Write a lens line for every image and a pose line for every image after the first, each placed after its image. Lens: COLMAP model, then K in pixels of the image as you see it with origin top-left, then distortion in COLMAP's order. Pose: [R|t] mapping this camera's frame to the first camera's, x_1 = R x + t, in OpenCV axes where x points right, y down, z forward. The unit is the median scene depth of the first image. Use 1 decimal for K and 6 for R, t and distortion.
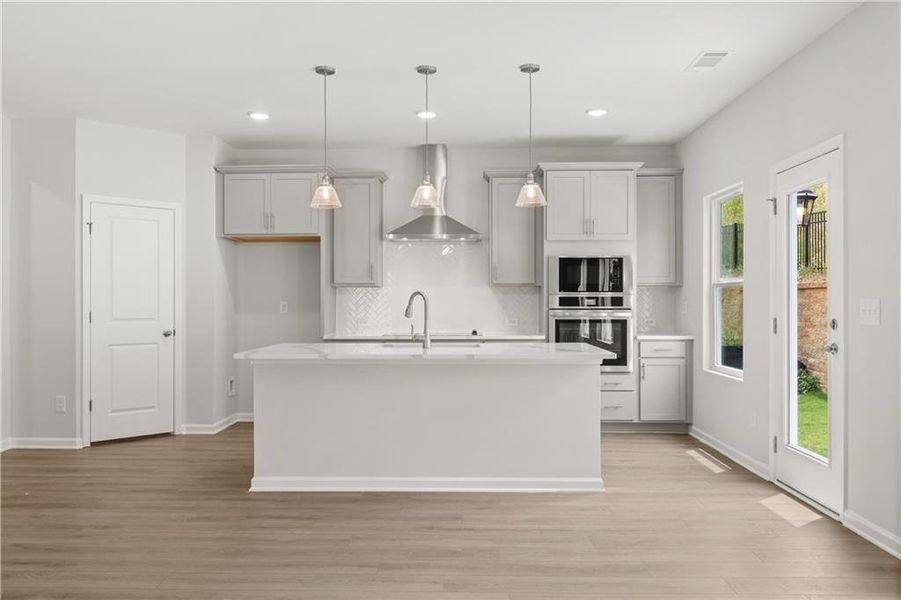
lens RADIAL K [[708.3, 0, 450.5], [0, 708.3, 300.0], [0, 0, 1]] dist [-0.011859, -0.004285]
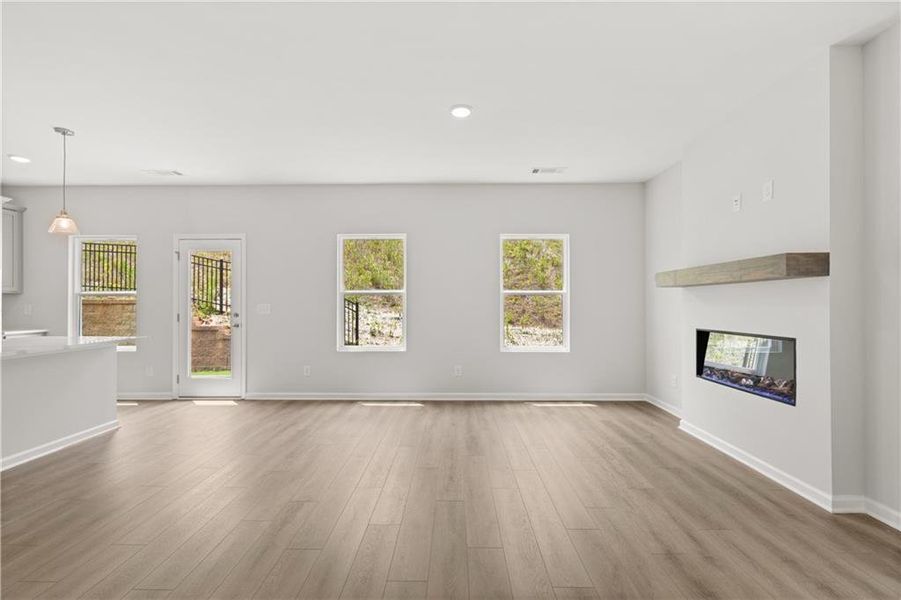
lens RADIAL K [[404.5, 0, 450.5], [0, 404.5, 300.0], [0, 0, 1]] dist [-0.000876, -0.000143]
pose [[-0.013146, 0.012135, 0.999840, -0.487961], [-0.000919, 0.999926, -0.012149, 0.000607], [-0.999913, -0.001079, -0.013134, 0.199222]]
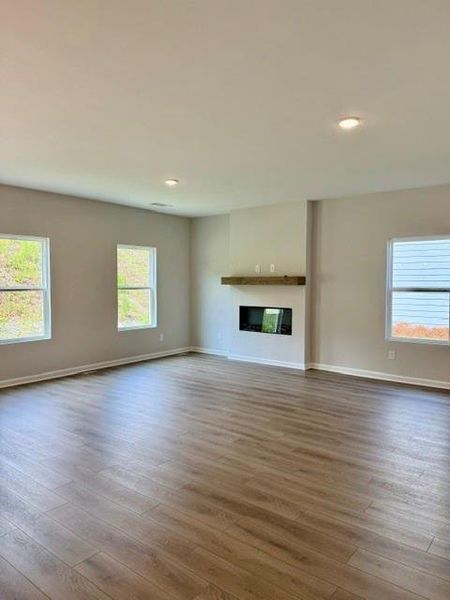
lens RADIAL K [[416.7, 0, 225.0], [0, 416.7, 300.0], [0, 0, 1]] dist [-0.001737, -0.000406]
pose [[-0.808906, -0.026309, 0.587350, -0.578090], [-0.006330, 0.999330, 0.036045, -0.026623], [-0.587905, 0.025439, -0.808530, 0.833034]]
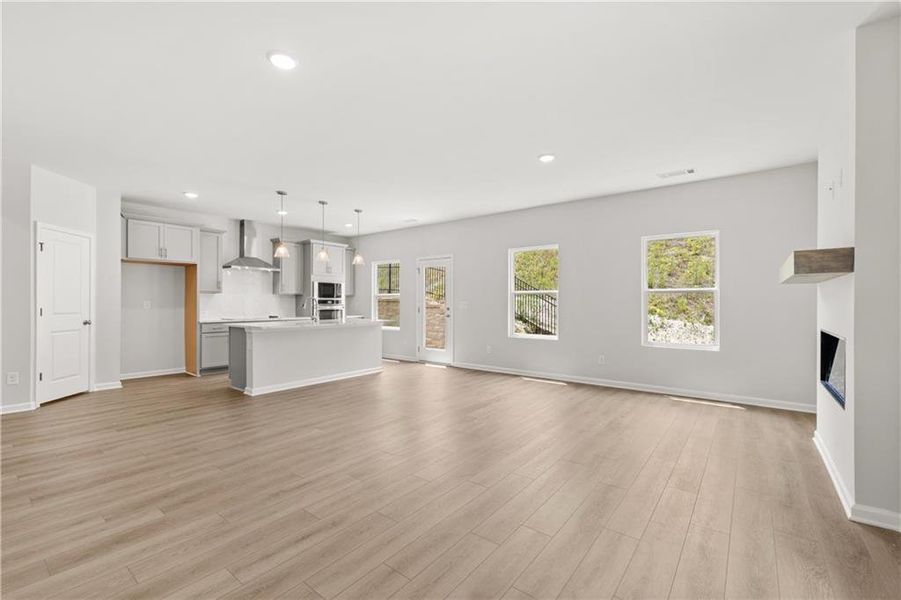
lens RADIAL K [[391.4, 0, 450.5], [0, 391.4, 300.0], [0, 0, 1]] dist [-0.002390, -0.000424]
pose [[0.592517, 0.007833, 0.805520, -0.607010], [-0.004426, 0.999969, -0.006468, 0.002041], [-0.805546, 0.000267, 0.592534, -0.080879]]
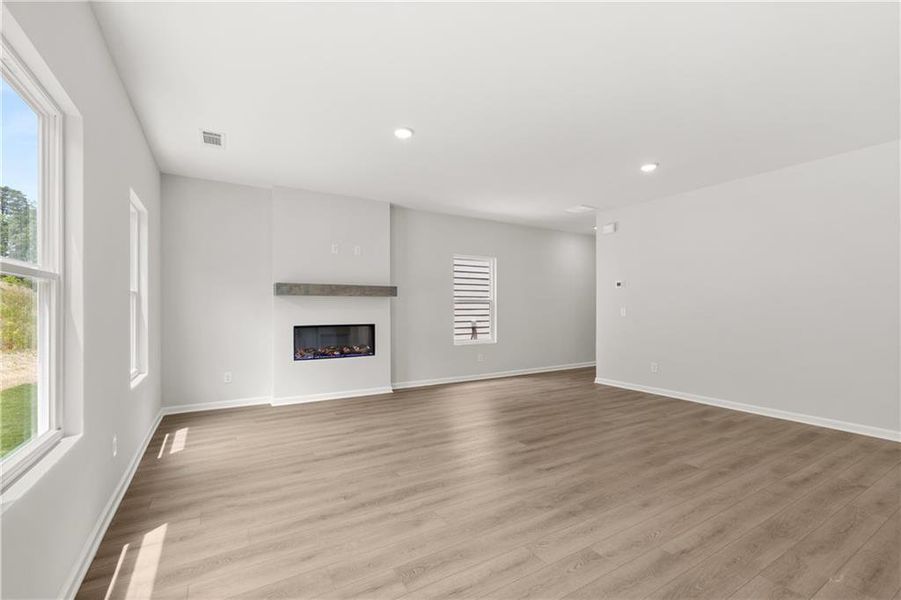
lens RADIAL K [[393.0, 0, 448.0], [0, 393.0, 311.1], [0, 0, 1]] dist [-0.001923, -0.000188]
pose [[-0.844779, 0.007811, -0.535059, 0.257890], [0.004500, 0.999962, 0.007491, -0.000223], [0.535097, 0.003920, -0.844782, 0.670708]]
